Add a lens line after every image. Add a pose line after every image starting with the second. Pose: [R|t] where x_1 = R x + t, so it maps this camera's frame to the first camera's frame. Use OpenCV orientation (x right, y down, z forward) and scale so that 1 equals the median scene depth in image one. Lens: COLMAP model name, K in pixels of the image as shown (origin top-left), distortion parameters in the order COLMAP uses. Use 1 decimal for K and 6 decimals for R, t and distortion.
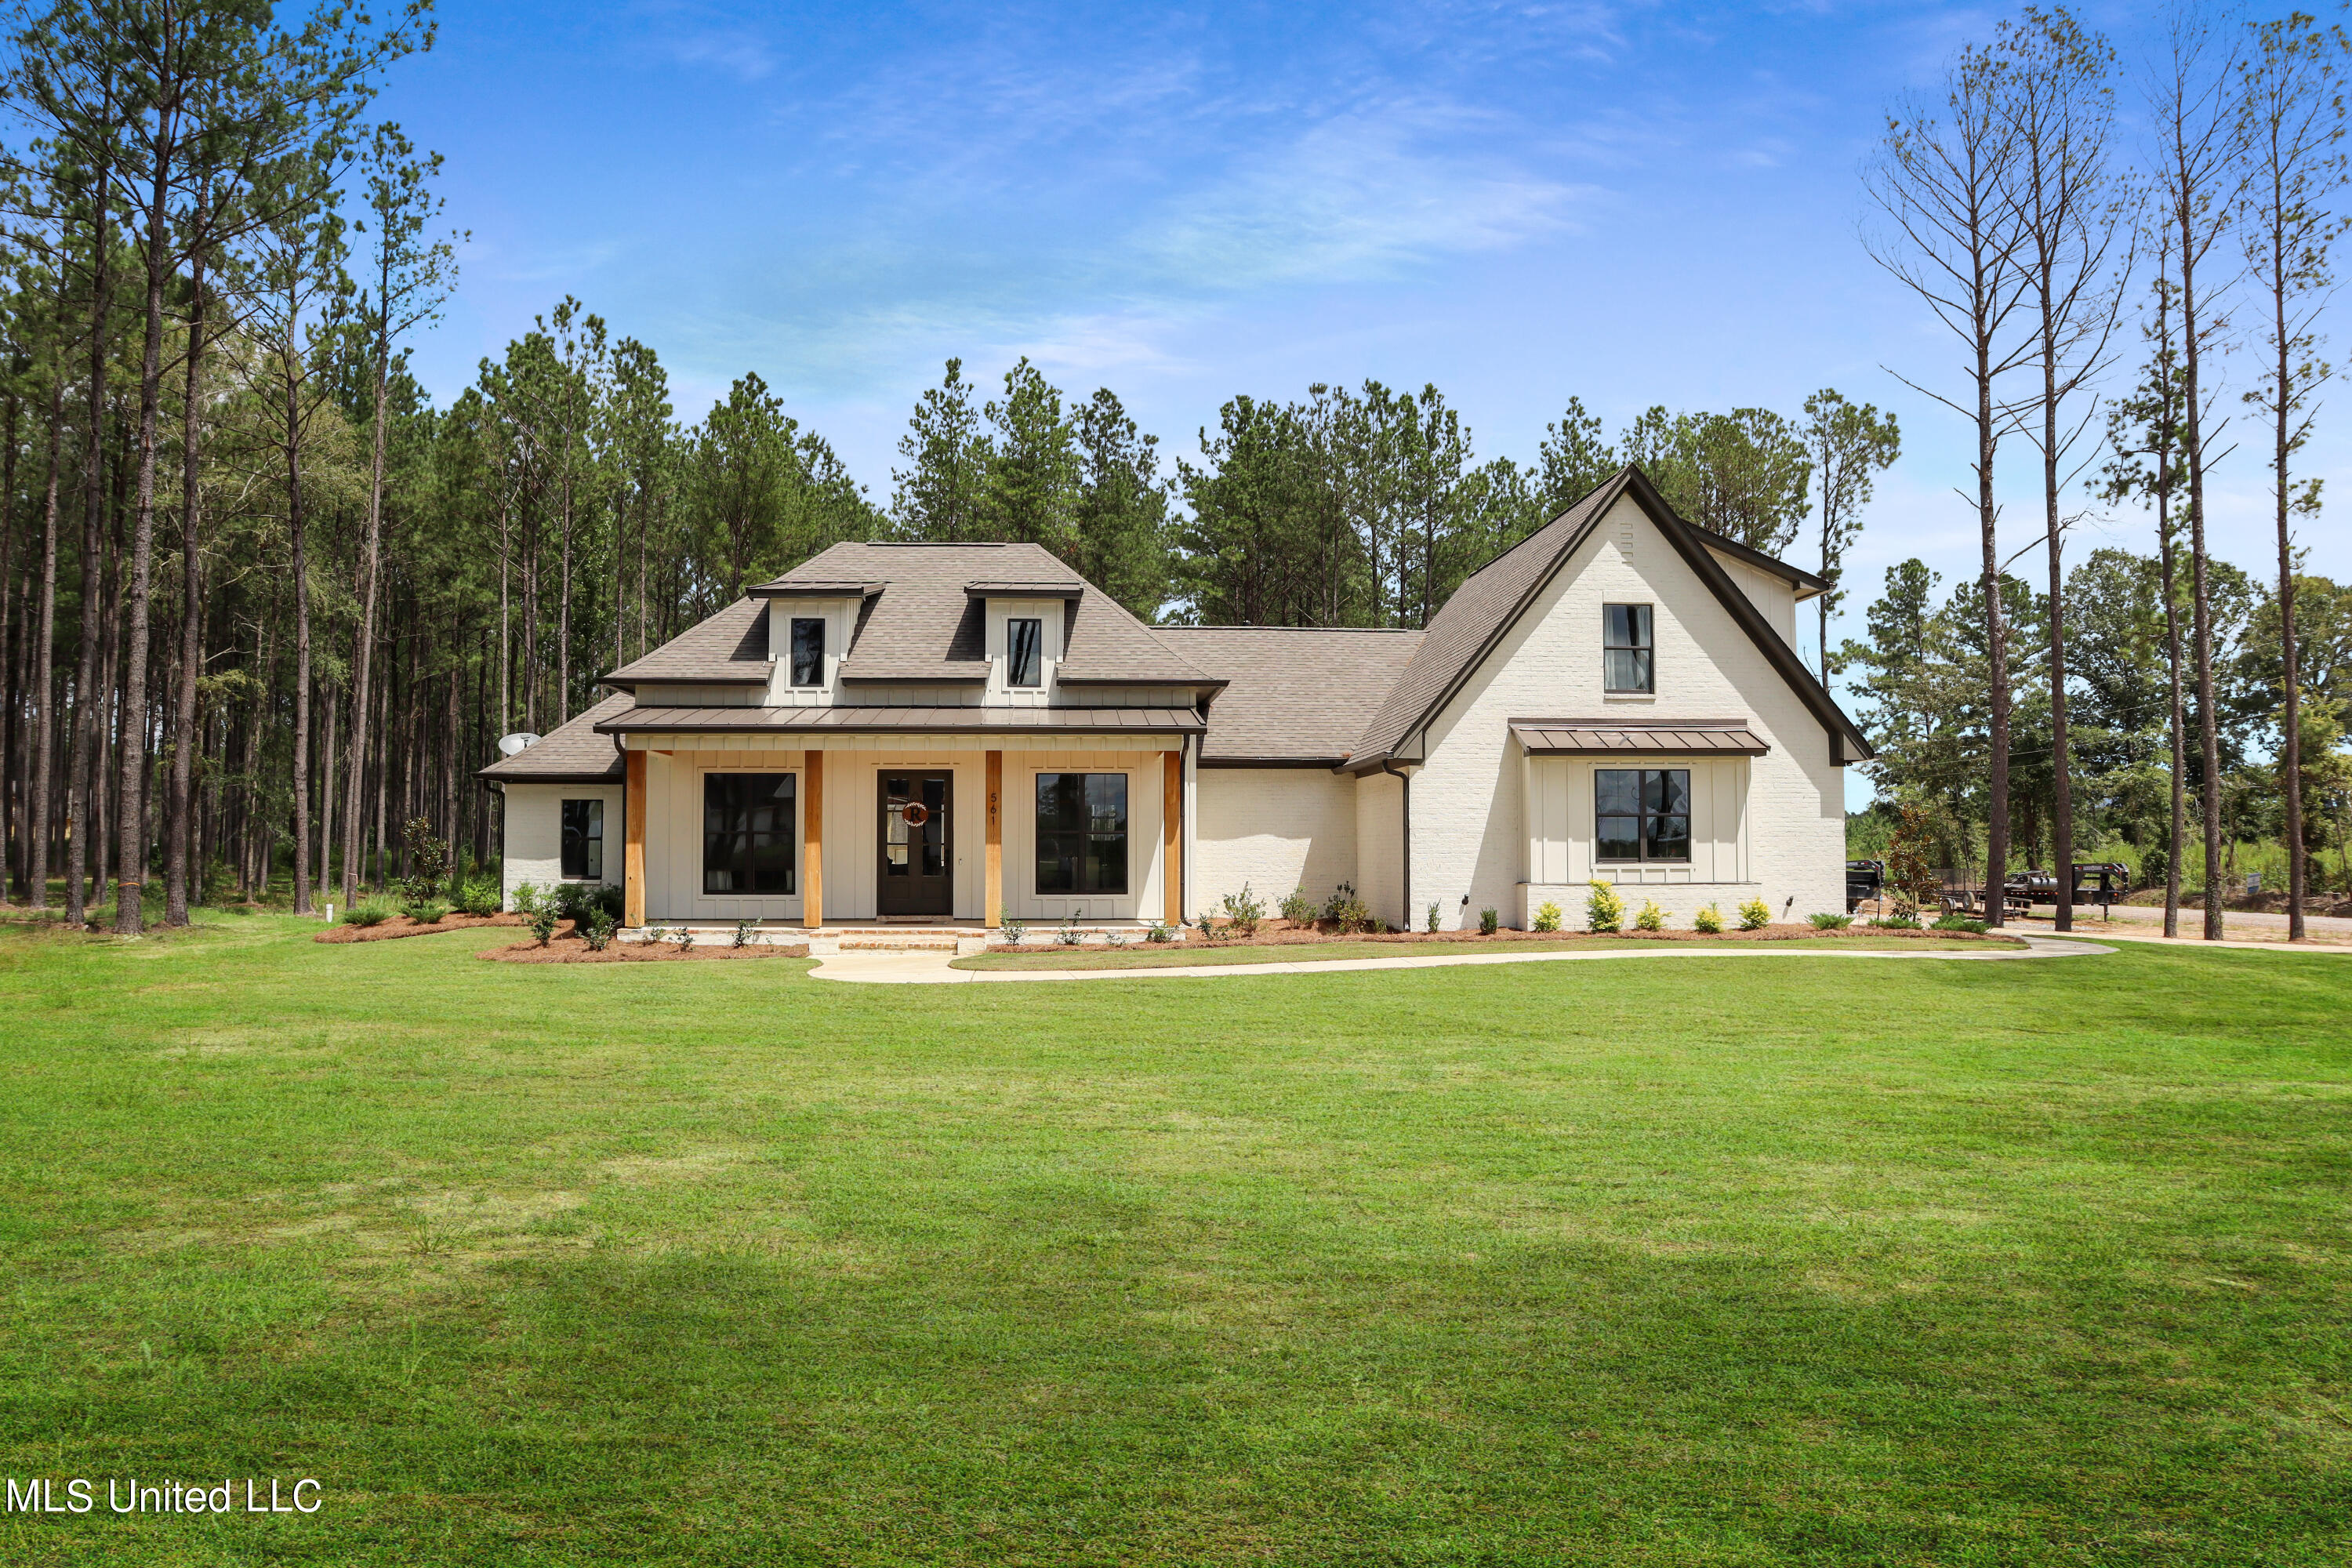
lens RADIAL K [[1630.4, 0, 1176.0], [0, 1630.4, 784.0], [0, 0, 1]] dist [-0.127949, 0.075664]
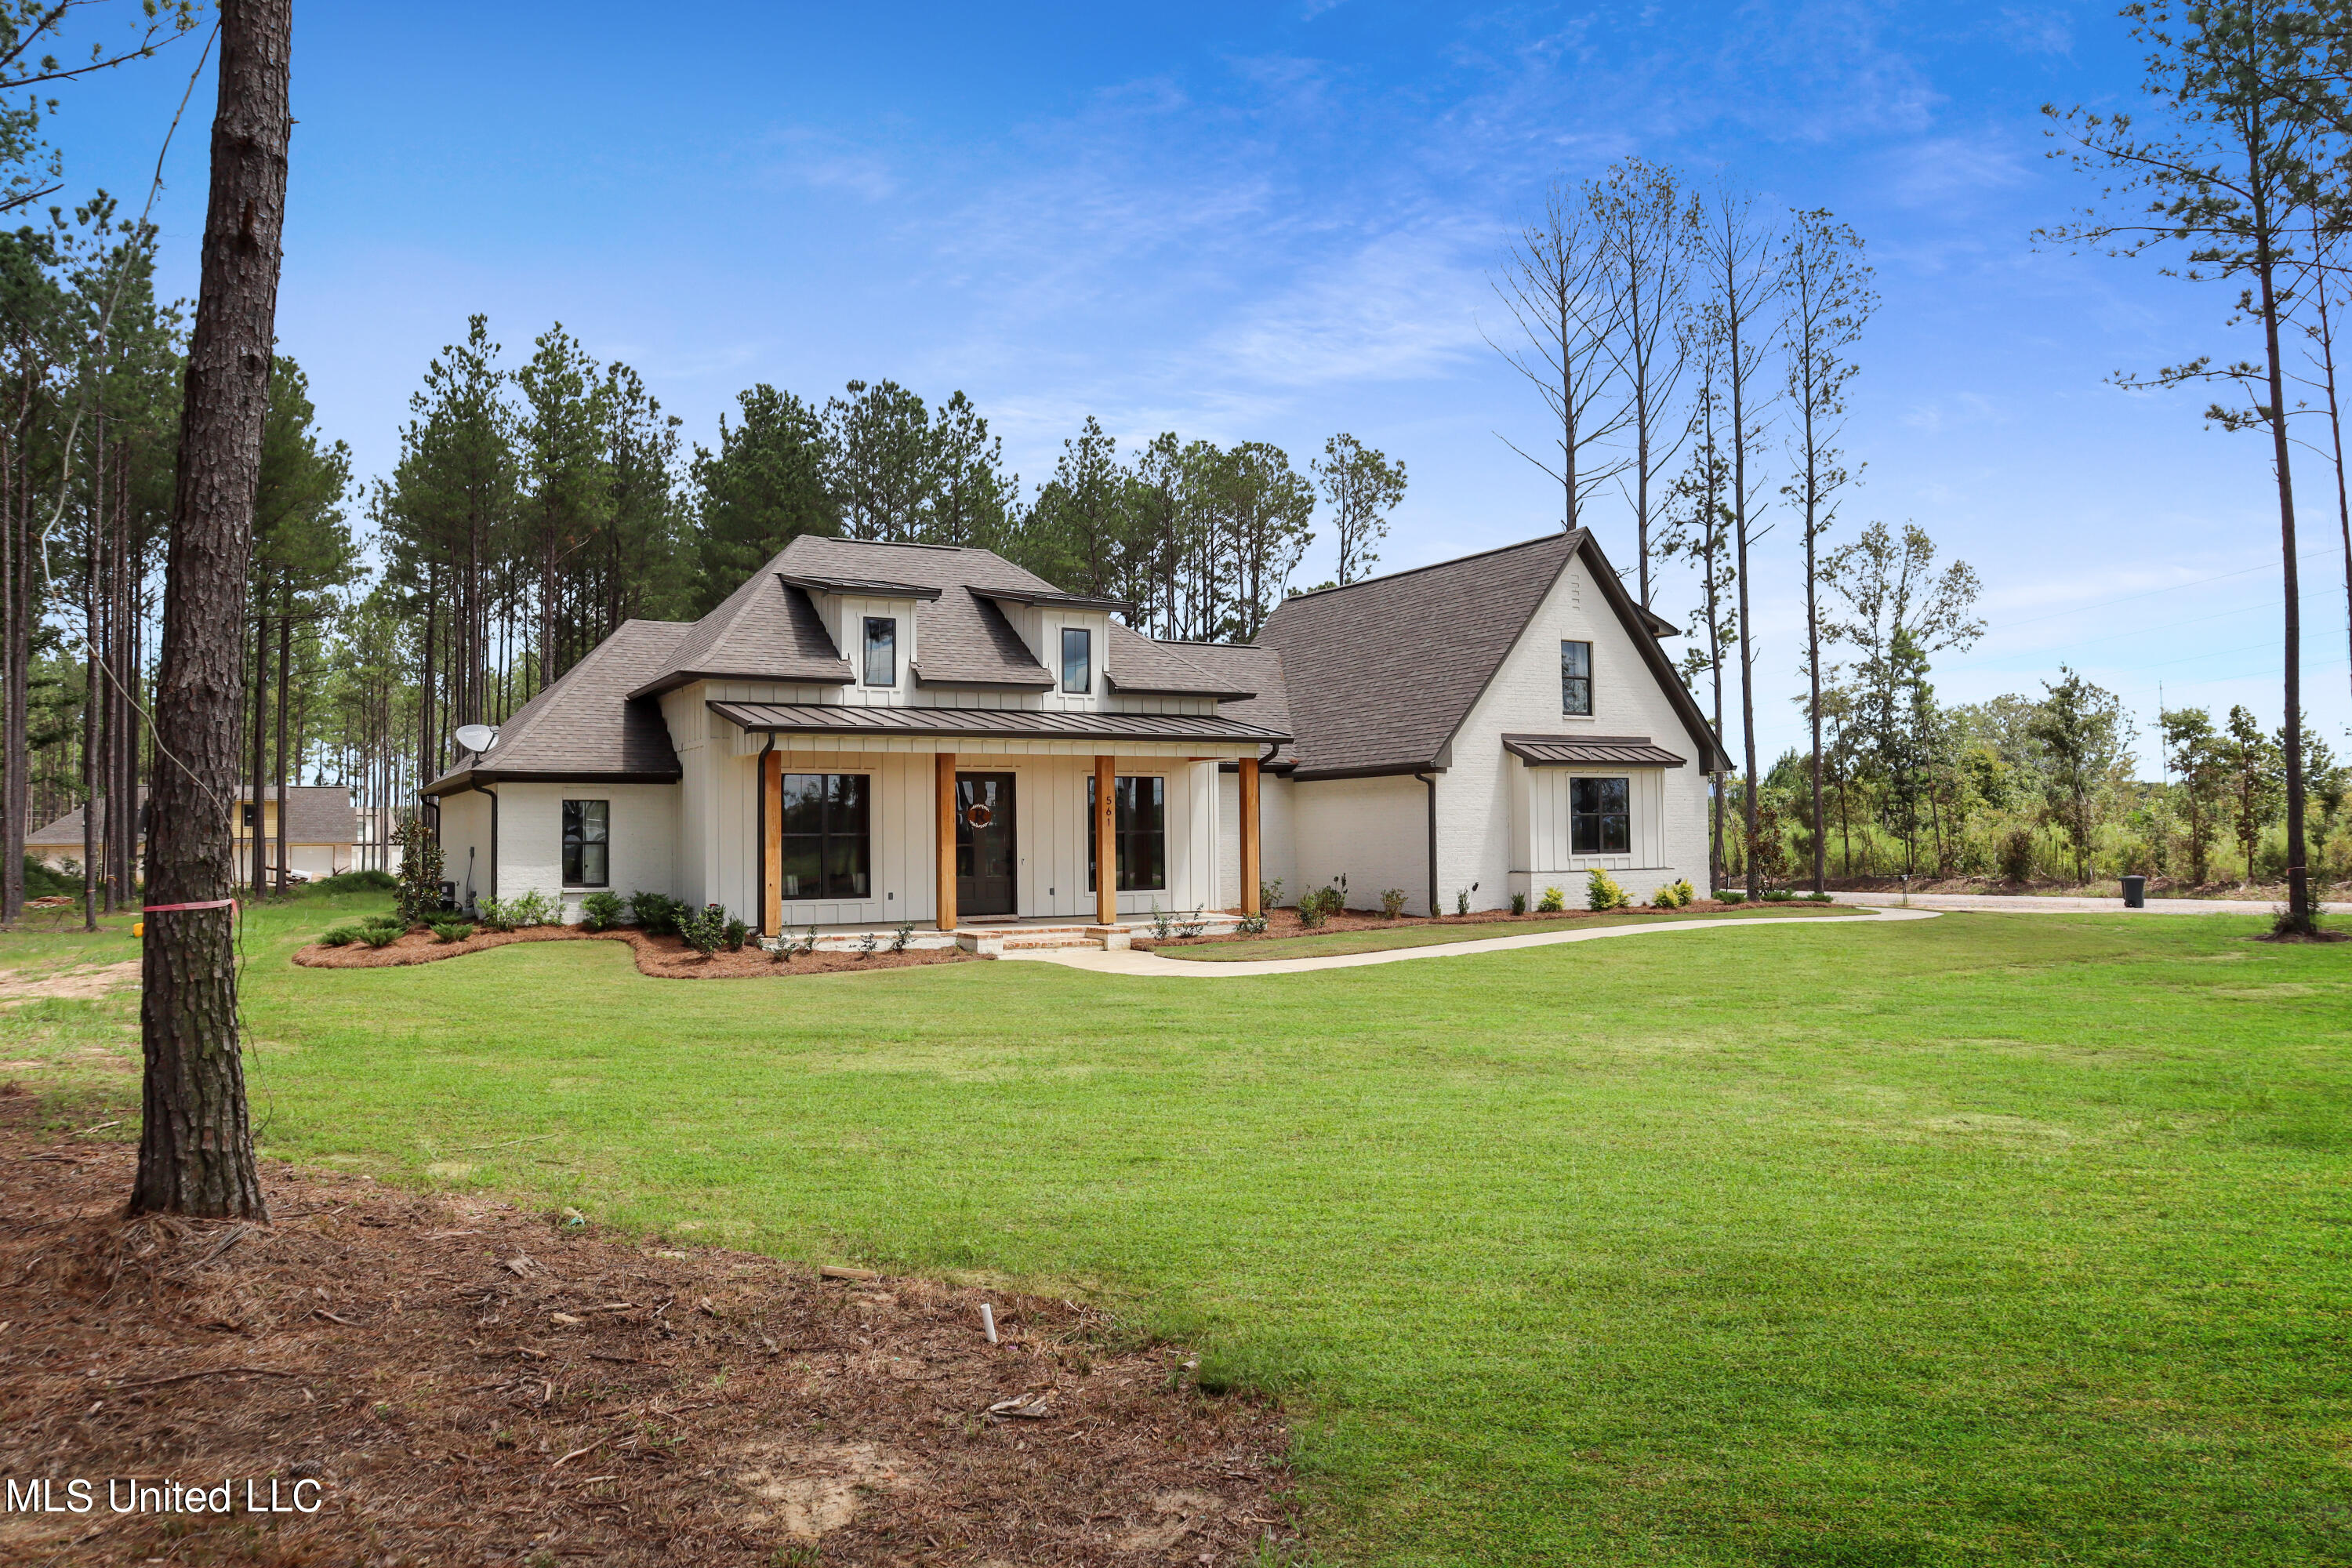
lens RADIAL K [[1630.4, 0, 1176.0], [0, 1630.4, 784.0], [0, 0, 1]] dist [-0.127949, 0.075664]
pose [[0.896852, 0.004457, 0.442309, -0.480402], [-0.007106, 0.999965, 0.004333, -0.006264], [-0.442274, -0.007030, 0.896852, 0.030778]]
